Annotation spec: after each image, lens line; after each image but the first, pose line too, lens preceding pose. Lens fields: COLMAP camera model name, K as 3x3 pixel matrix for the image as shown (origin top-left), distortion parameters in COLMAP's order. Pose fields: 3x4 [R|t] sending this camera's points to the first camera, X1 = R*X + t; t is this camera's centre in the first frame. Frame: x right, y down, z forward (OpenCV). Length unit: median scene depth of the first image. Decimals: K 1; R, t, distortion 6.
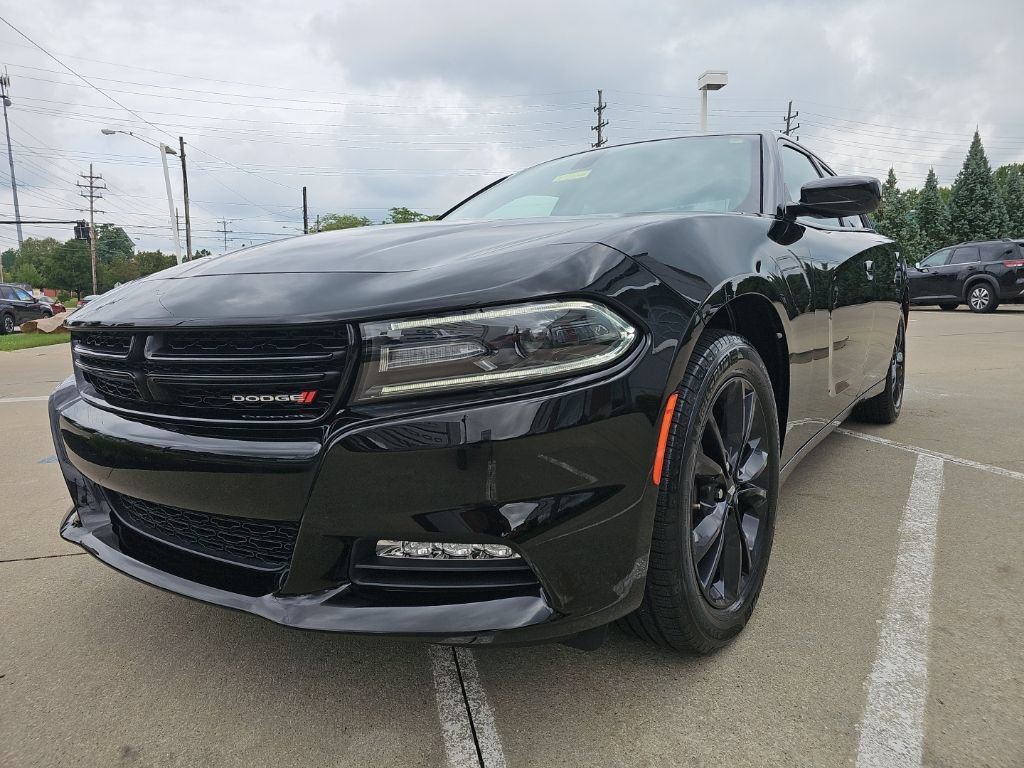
lens RADIAL K [[670.9, 0, 512.0], [0, 670.9, 384.0], [0, 0, 1]] dist [0.031254, -0.018929]
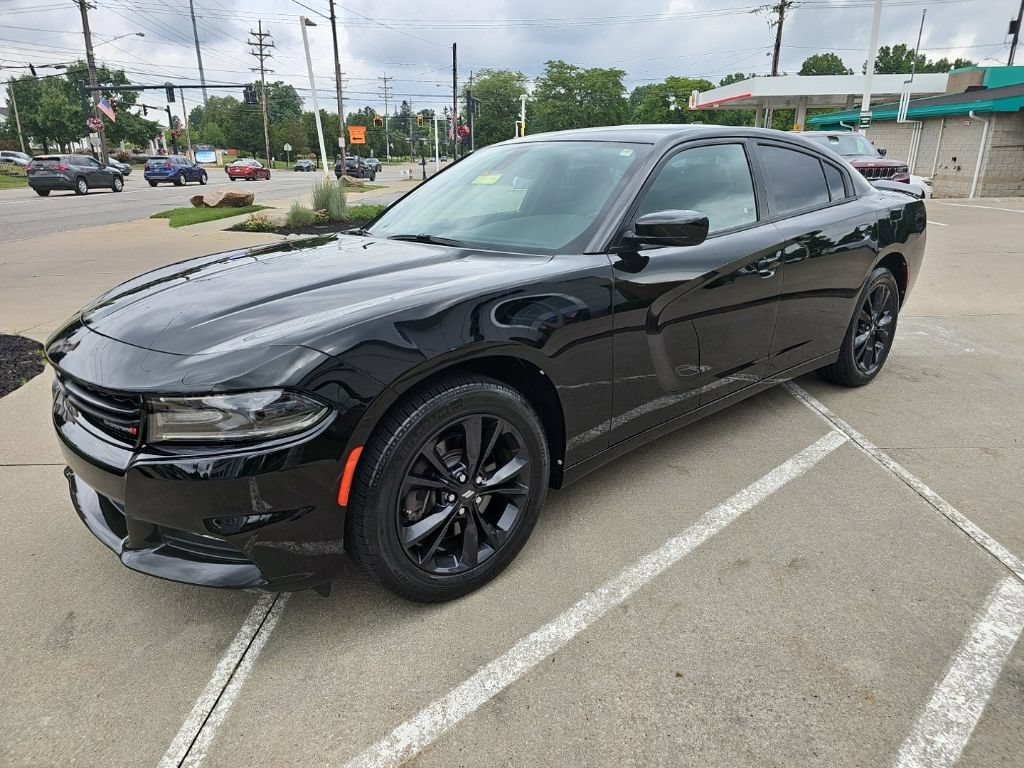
lens RADIAL K [[670.9, 0, 512.0], [0, 670.9, 384.0], [0, 0, 1]] dist [0.031254, -0.018929]
pose [[0.977836, 0.075292, -0.195365, 0.786815], [-0.037977, 0.981407, 0.188142, -0.381429], [0.205898, -0.176552, 0.962515, -0.302197]]
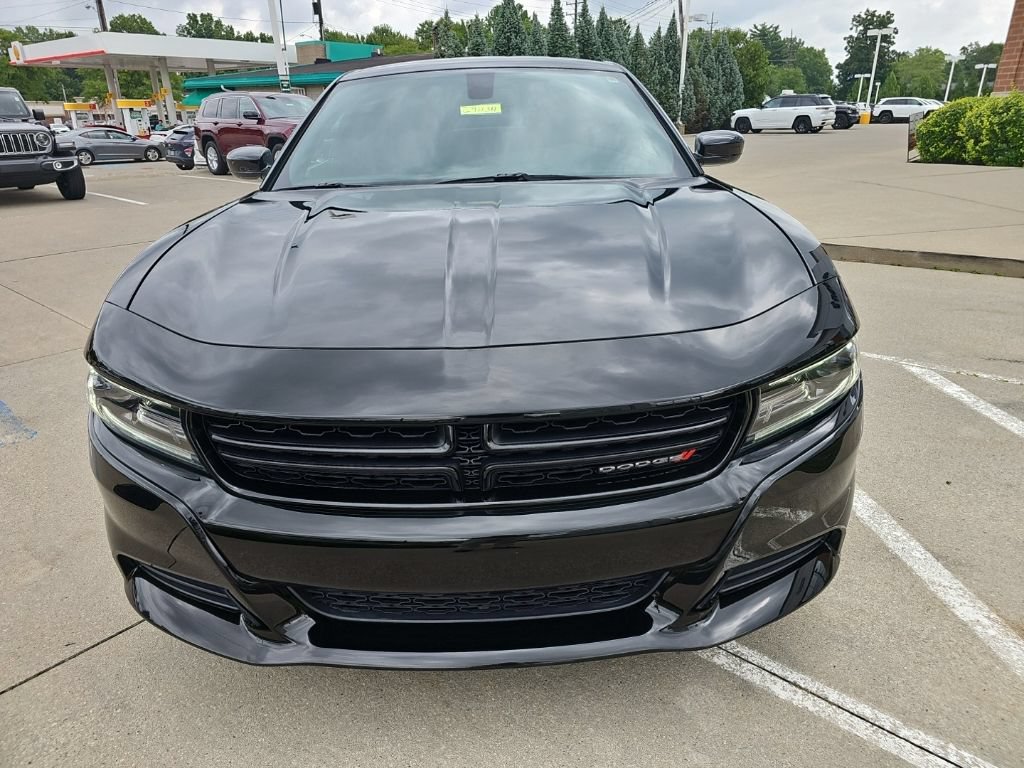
lens RADIAL K [[670.9, 0, 512.0], [0, 670.9, 384.0], [0, 0, 1]] dist [0.031254, -0.018929]
pose [[0.799189, -0.215473, 0.561132, -0.997748], [0.085247, 0.964734, 0.249041, -0.343680], [-0.595004, -0.151196, 0.789373, 0.305139]]
